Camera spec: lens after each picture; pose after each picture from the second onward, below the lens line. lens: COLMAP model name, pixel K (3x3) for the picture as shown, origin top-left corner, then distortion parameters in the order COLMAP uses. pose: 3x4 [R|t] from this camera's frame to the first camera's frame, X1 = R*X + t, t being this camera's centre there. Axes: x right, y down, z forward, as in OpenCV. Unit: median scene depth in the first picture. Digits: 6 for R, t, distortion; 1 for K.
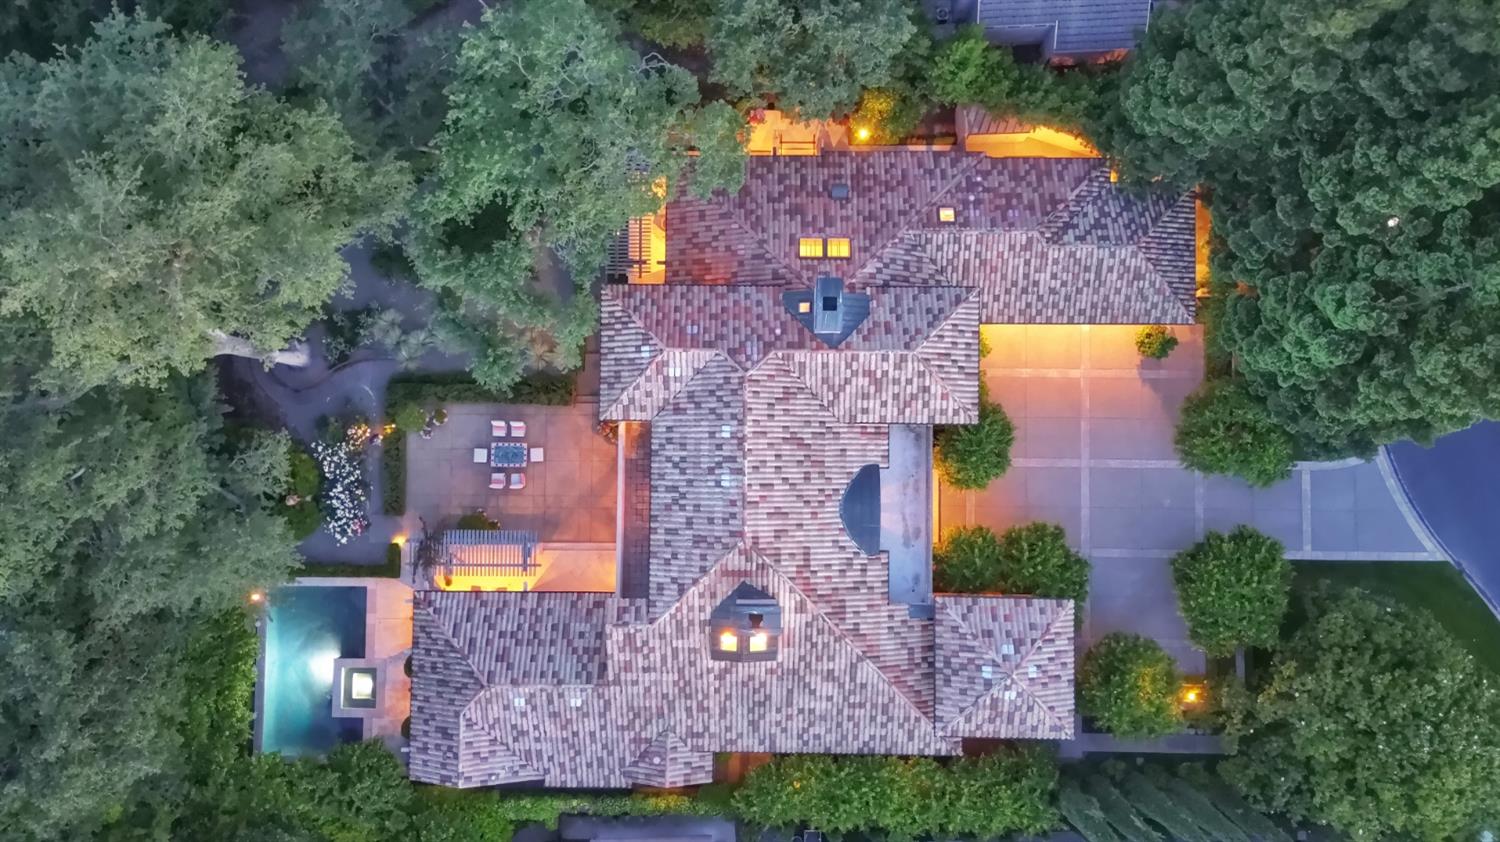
lens RADIAL K [[1066.3, 0, 750.0], [0, 1066.3, 421.0], [0, 0, 1]] dist [0.152024, -0.306605]
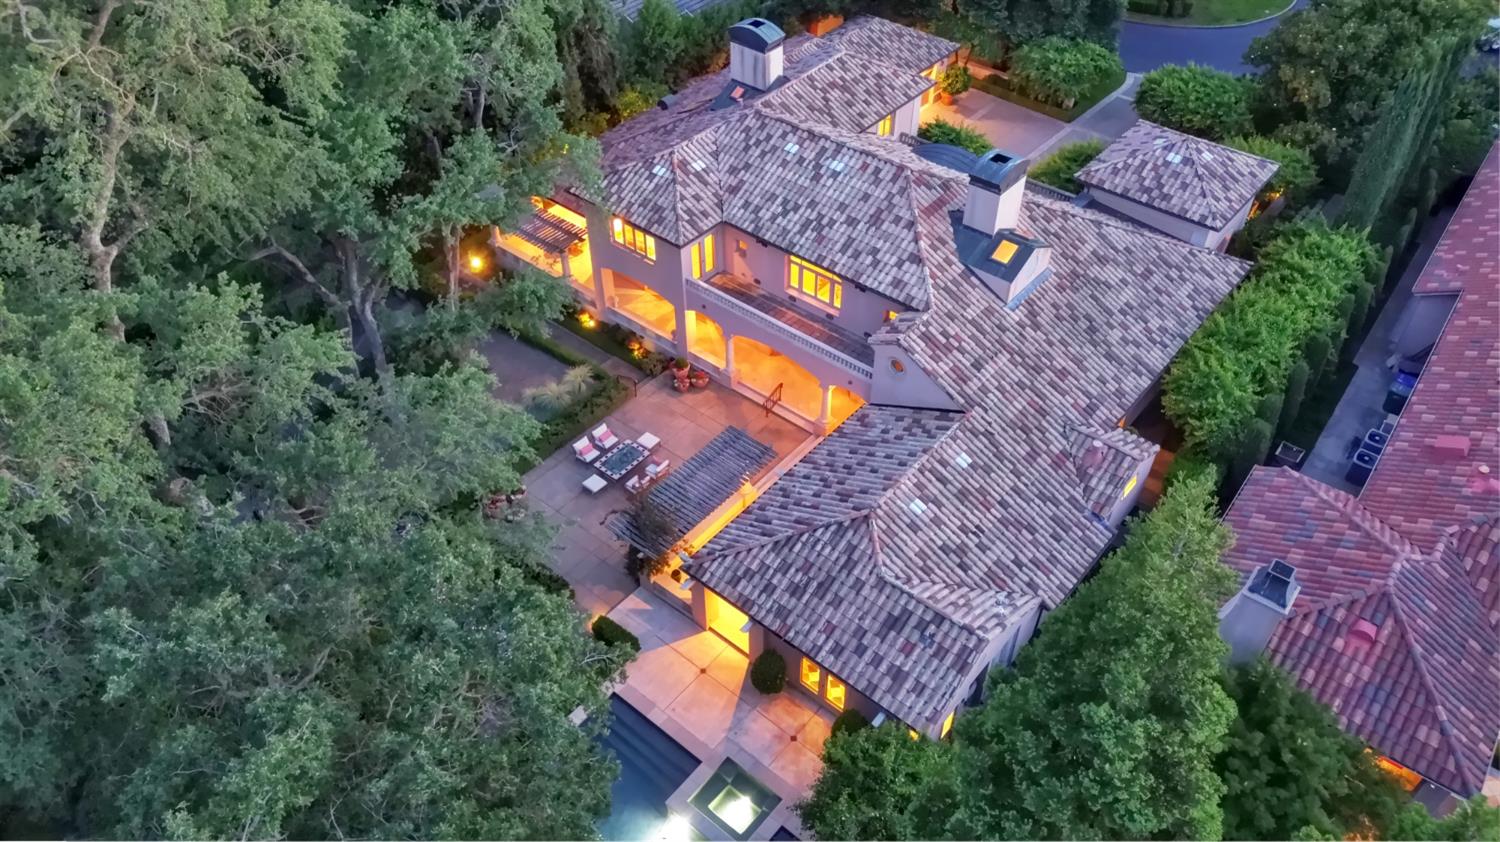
lens RADIAL K [[1025.8, 0, 754.9], [0, 1025.8, 430.9], [0, 0, 1]] dist [0.216466, -0.399004]
pose [[0.630582, -0.528410, 0.568462, -0.608307], [0.775249, 0.463578, -0.429050, 0.431189], [-0.036812, 0.711251, 0.701974, 0.532856]]
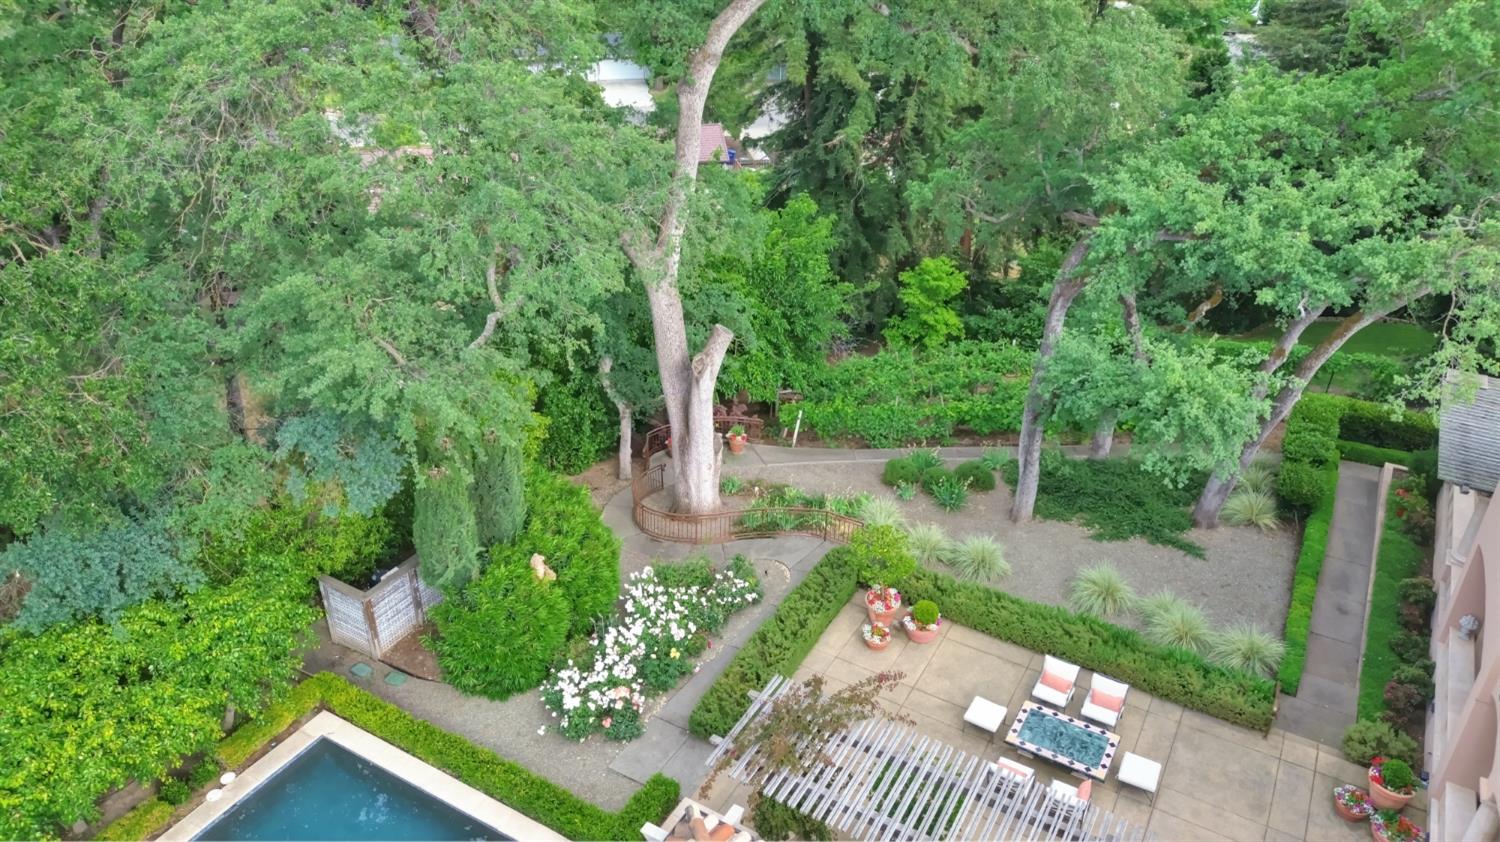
lens RADIAL K [[1052.8, 0, 754.0], [0, 1052.8, 432.8], [0, 0, 1]] dist [0.088506, -0.098030]
pose [[0.870384, 0.260905, -0.417564, -0.209581], [-0.492361, 0.455265, -0.741832, 0.329980], [-0.003445, 0.851271, 0.524715, 0.790073]]
